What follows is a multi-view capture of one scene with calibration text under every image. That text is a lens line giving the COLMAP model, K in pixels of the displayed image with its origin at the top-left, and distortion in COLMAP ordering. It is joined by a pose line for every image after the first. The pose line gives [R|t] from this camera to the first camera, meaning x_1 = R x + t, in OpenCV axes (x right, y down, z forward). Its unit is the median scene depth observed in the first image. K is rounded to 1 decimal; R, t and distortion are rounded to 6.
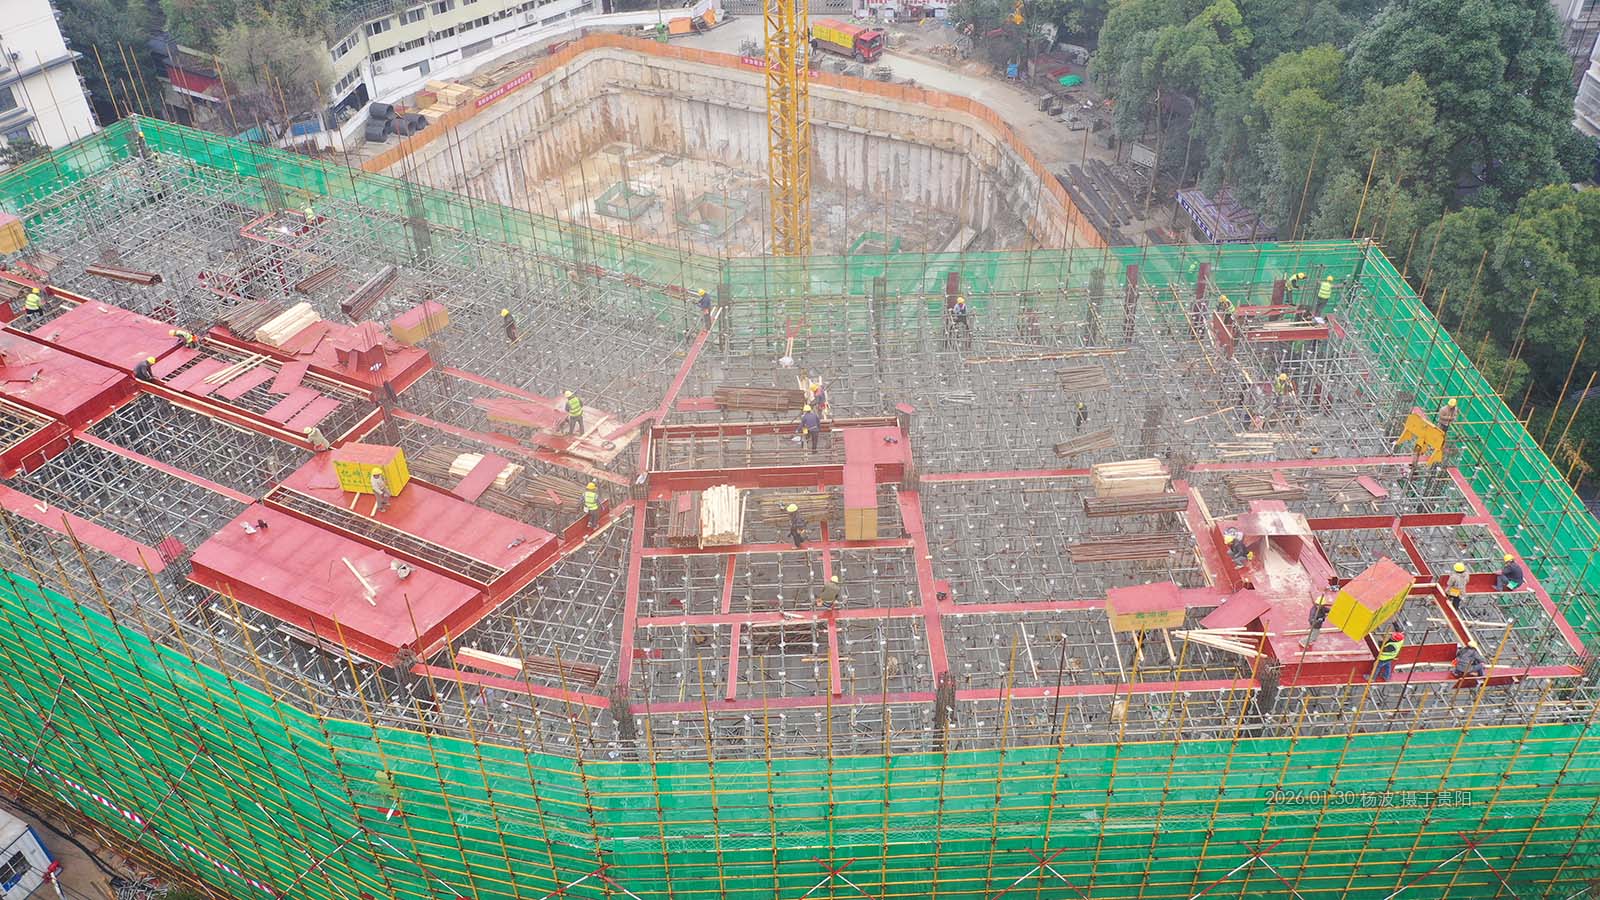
lens RADIAL K [[1256.4, 0, 779.4], [0, 1256.4, 417.6], [0, 0, 1]] dist [0.003072, 0.008689]
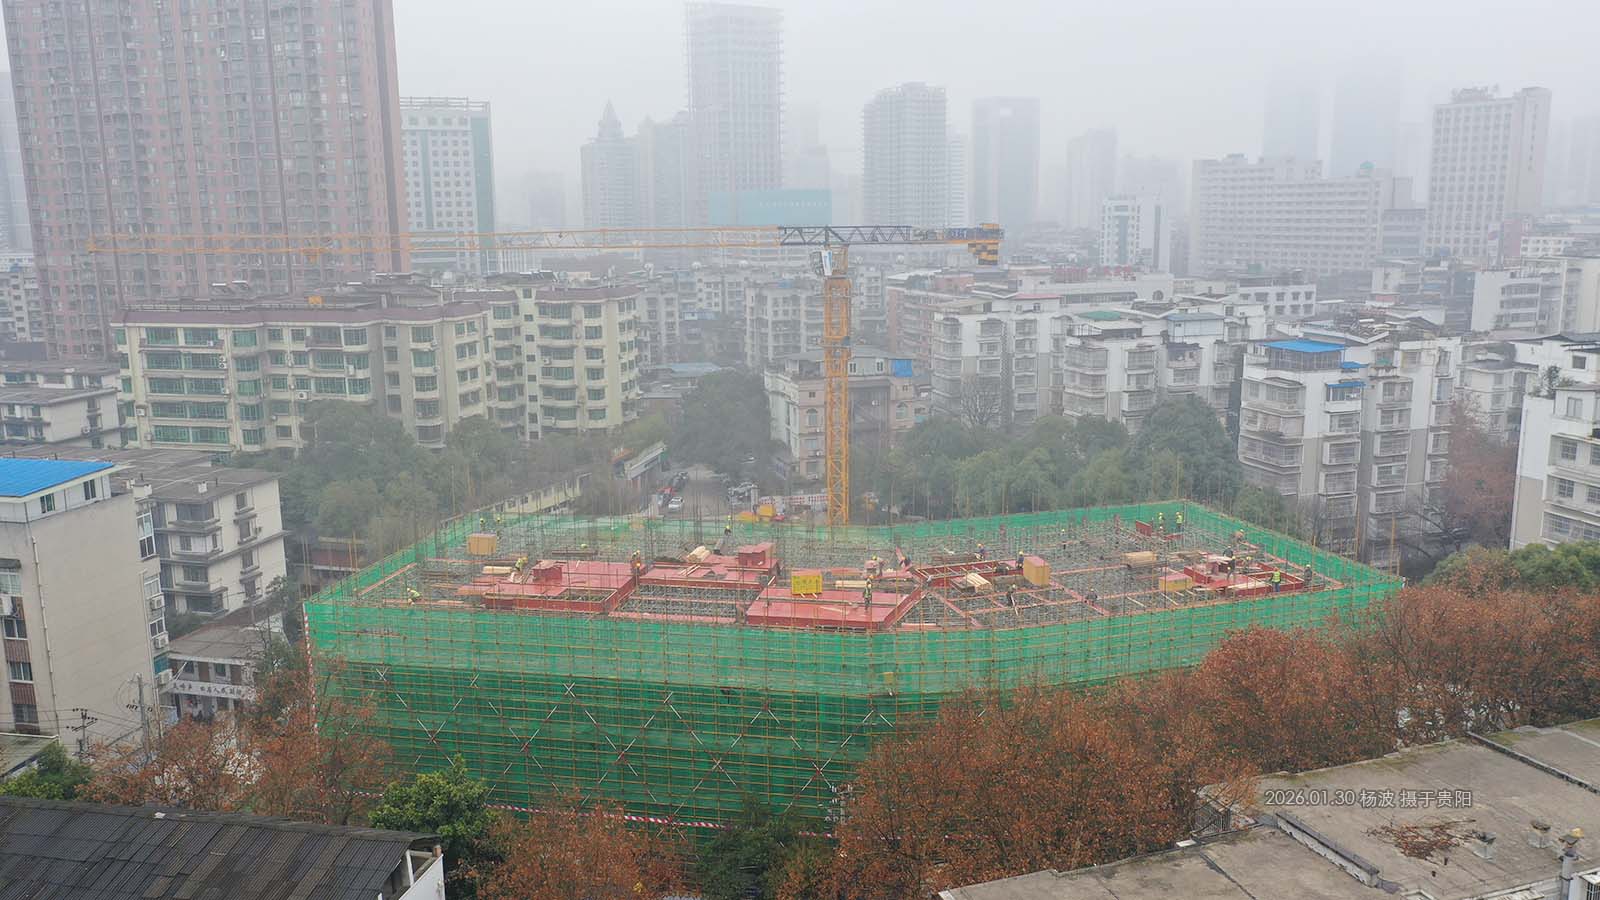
lens RADIAL K [[1256.4, 0, 774.5], [0, 1256.4, 475.0], [0, 0, 1]] dist [0.003072, 0.008689]
pose [[0.965630, -0.048007, 0.255448, -0.385584], [0.152305, 0.900899, -0.406429, 0.306292], [-0.210622, 0.431366, 0.877247, -0.371137]]
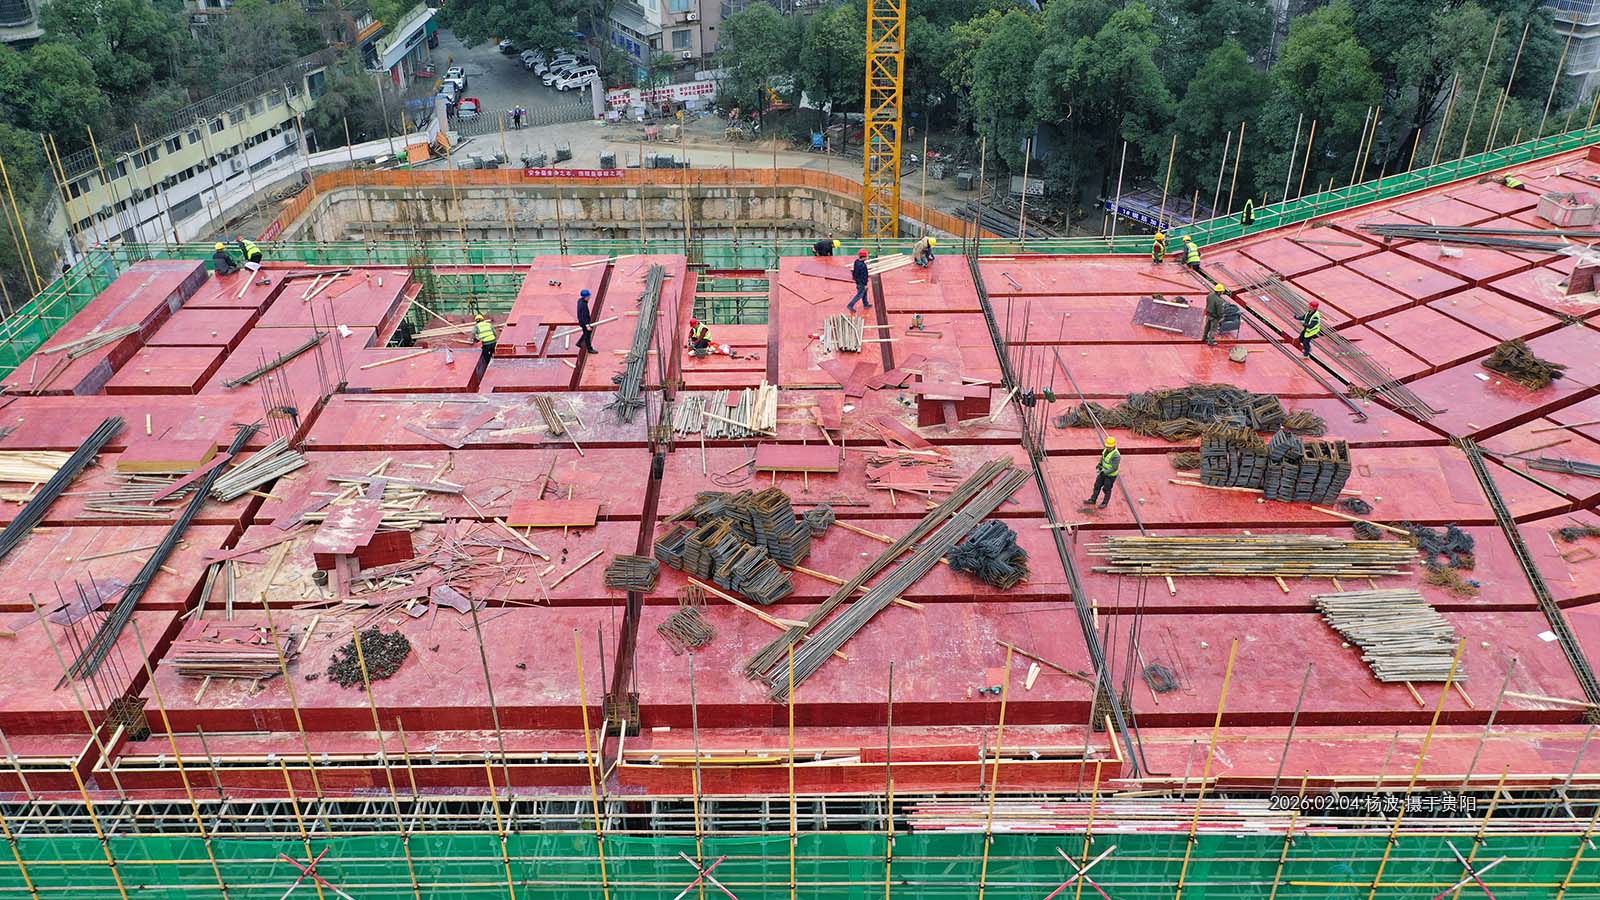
lens RADIAL K [[1256.4, 0, 787.8], [0, 1256.4, 452.3], [0, 0, 1]] dist [0.003072, 0.008689]
pose [[0.885380, -0.227950, 0.405143, -0.339224], [0.269100, 0.961973, -0.046833, -0.009691], [-0.379061, 0.150489, 0.913053, 0.206054]]
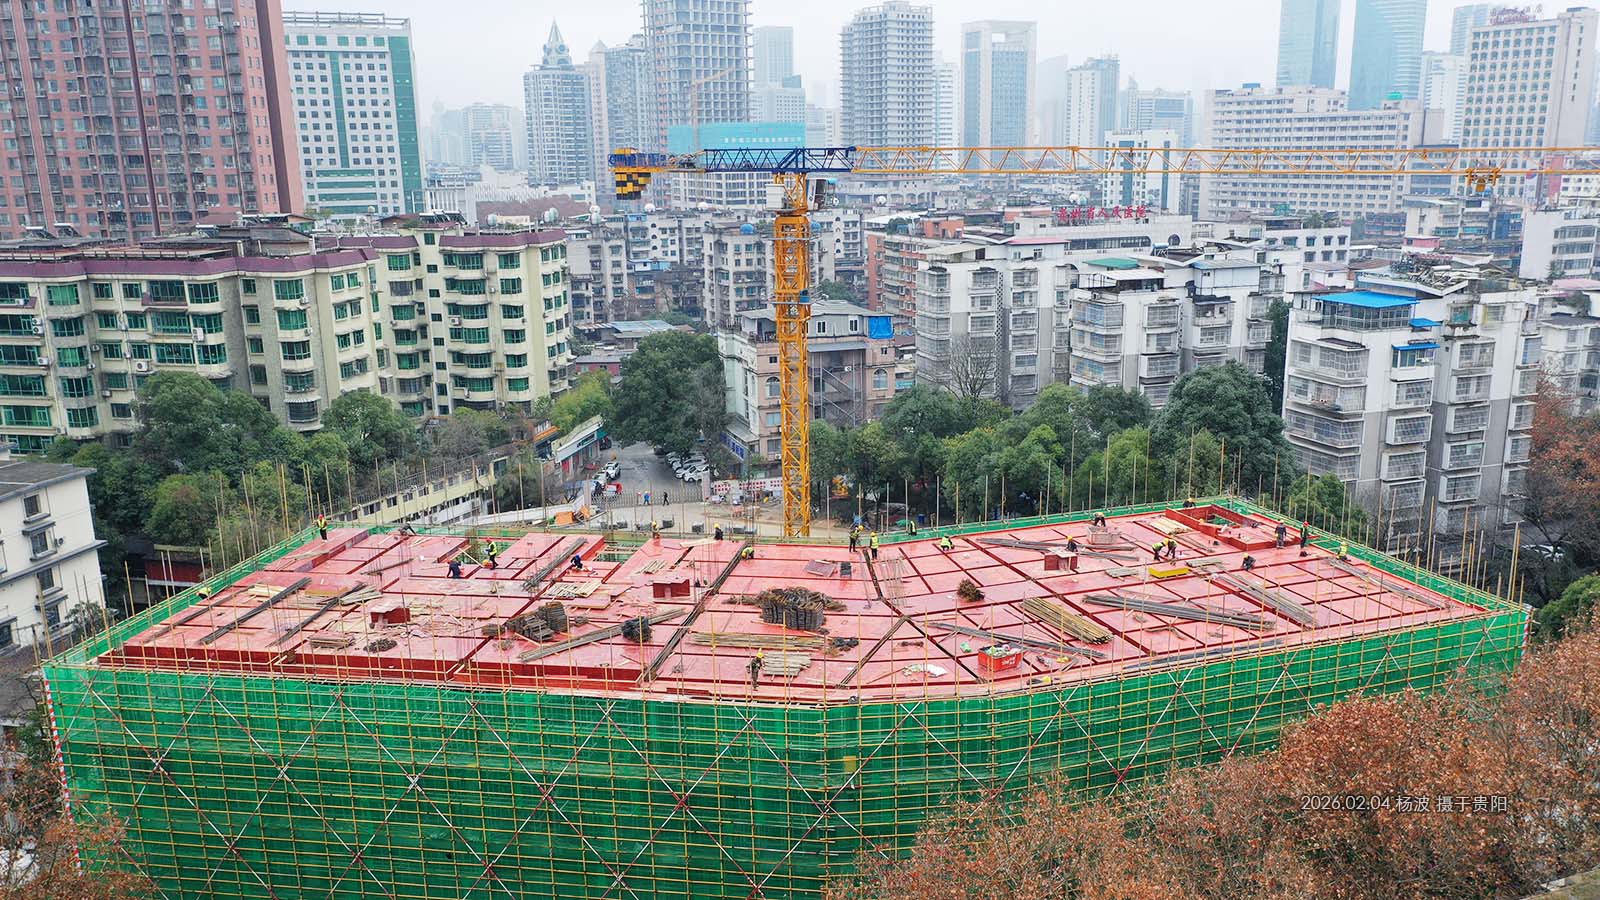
lens RADIAL K [[1346.5, 0, 816.0], [0, 1346.5, 520.8], [0, 0, 1]] dist [0.008131, -0.002841]
pose [[0.951859, -0.075513, 0.297089, -0.308395], [0.180279, 0.921755, -0.343318, 0.215454], [-0.247918, 0.380349, 0.890994, -0.222682]]
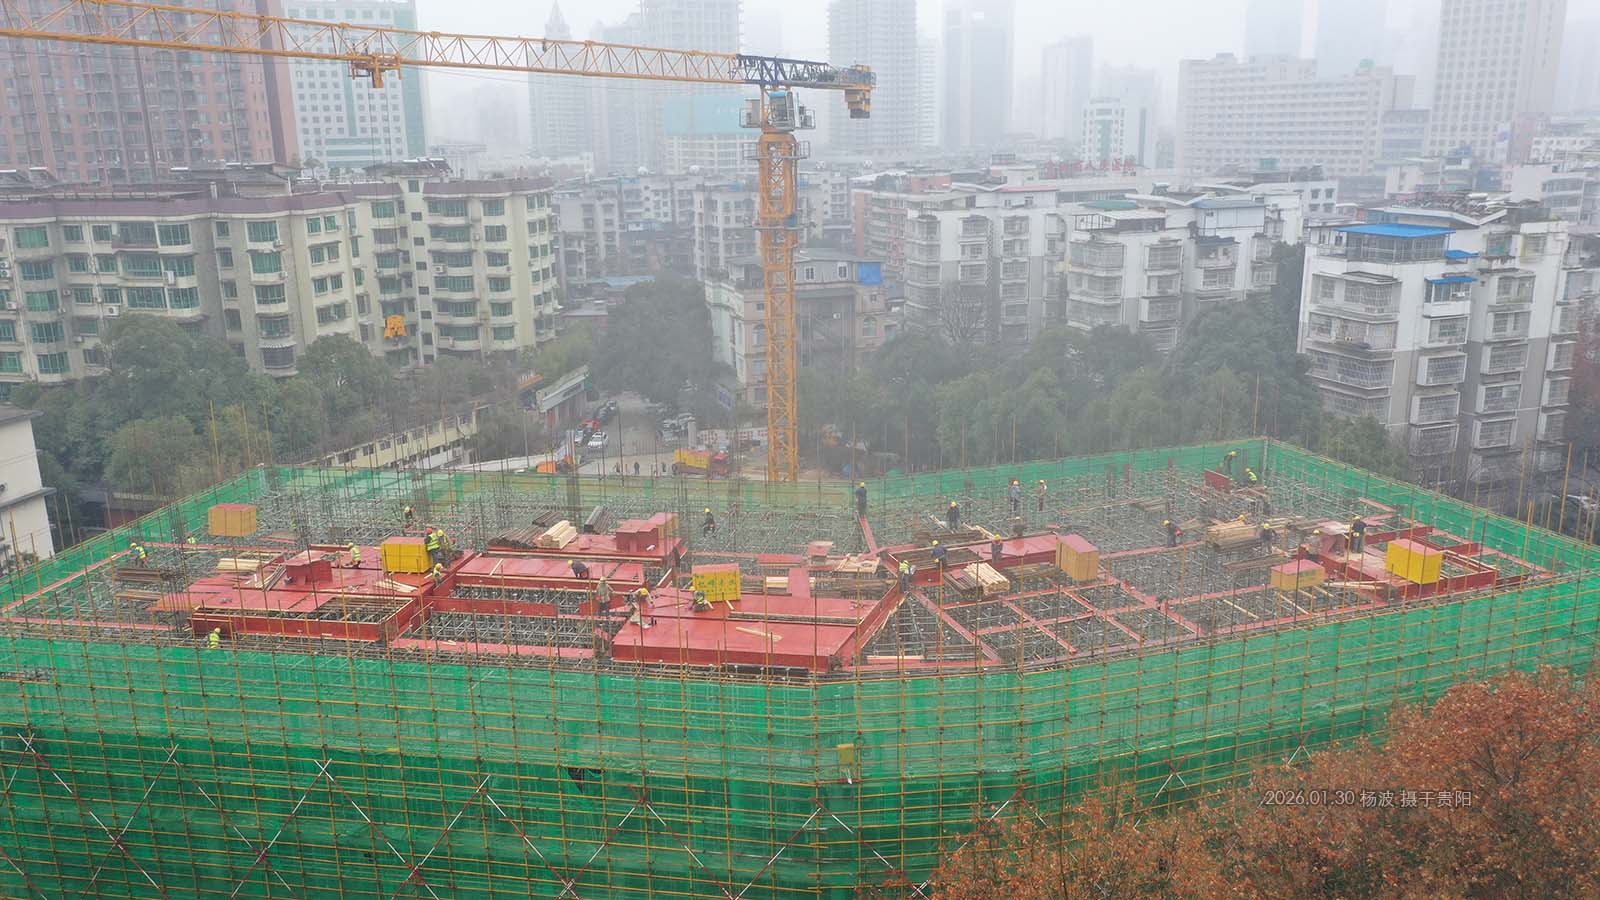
lens RADIAL K [[1256.4, 0, 780.2], [0, 1256.4, 486.1], [0, 0, 1]] dist [0.003072, 0.008689]
pose [[0.957302, -0.076769, 0.278712, -0.265000], [0.173095, 0.924387, -0.339923, 0.171413], [-0.231542, 0.373652, 0.898205, -0.086358]]
